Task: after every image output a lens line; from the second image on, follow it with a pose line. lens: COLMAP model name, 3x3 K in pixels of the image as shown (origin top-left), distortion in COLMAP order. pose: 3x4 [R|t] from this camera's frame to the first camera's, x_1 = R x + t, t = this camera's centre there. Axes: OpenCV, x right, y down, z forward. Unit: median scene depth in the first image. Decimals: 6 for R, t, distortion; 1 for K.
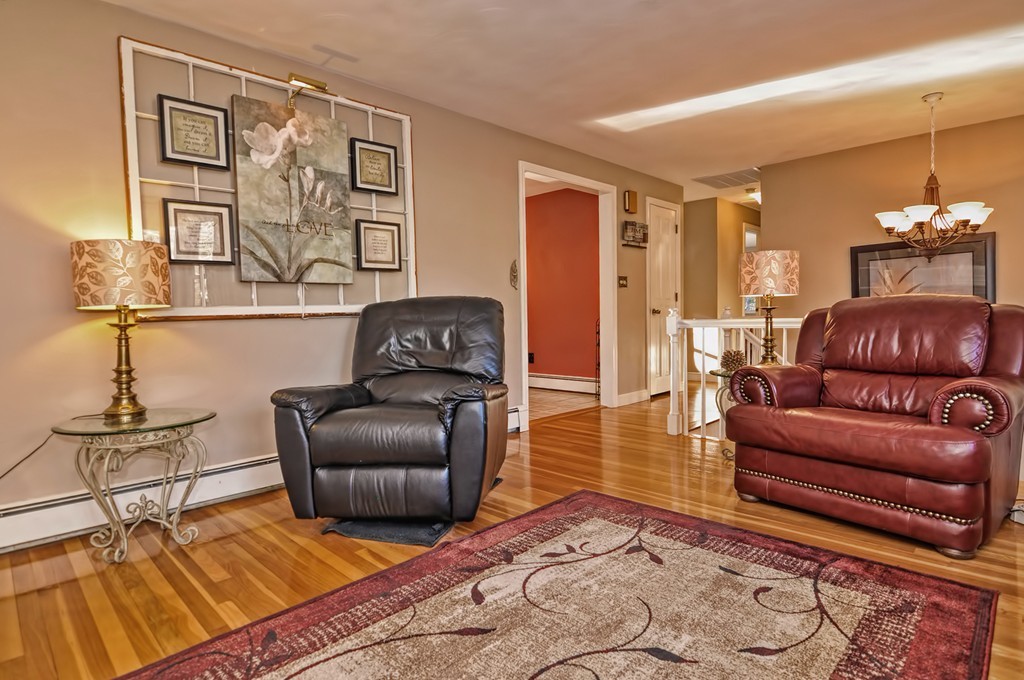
lens RADIAL K [[532.4, 0, 511.5], [0, 532.4, 337.3], [0, 0, 1]] dist [-0.009992, -0.006762]
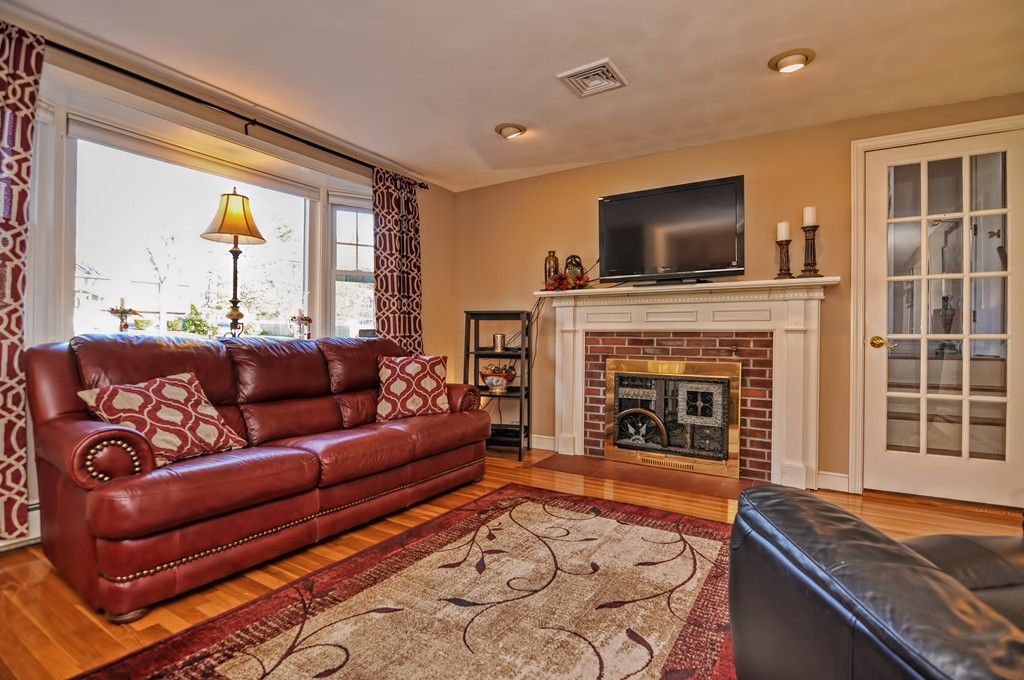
lens RADIAL K [[491.7, 0, 512.6], [0, 491.7, 339.8], [0, 0, 1]] dist [-0.010510, -0.007714]
pose [[-0.975653, 0.010367, -0.219075, 0.391627], [-0.001110, 0.998636, 0.052199, -0.115610], [0.219318, 0.051171, -0.974311, 2.020088]]
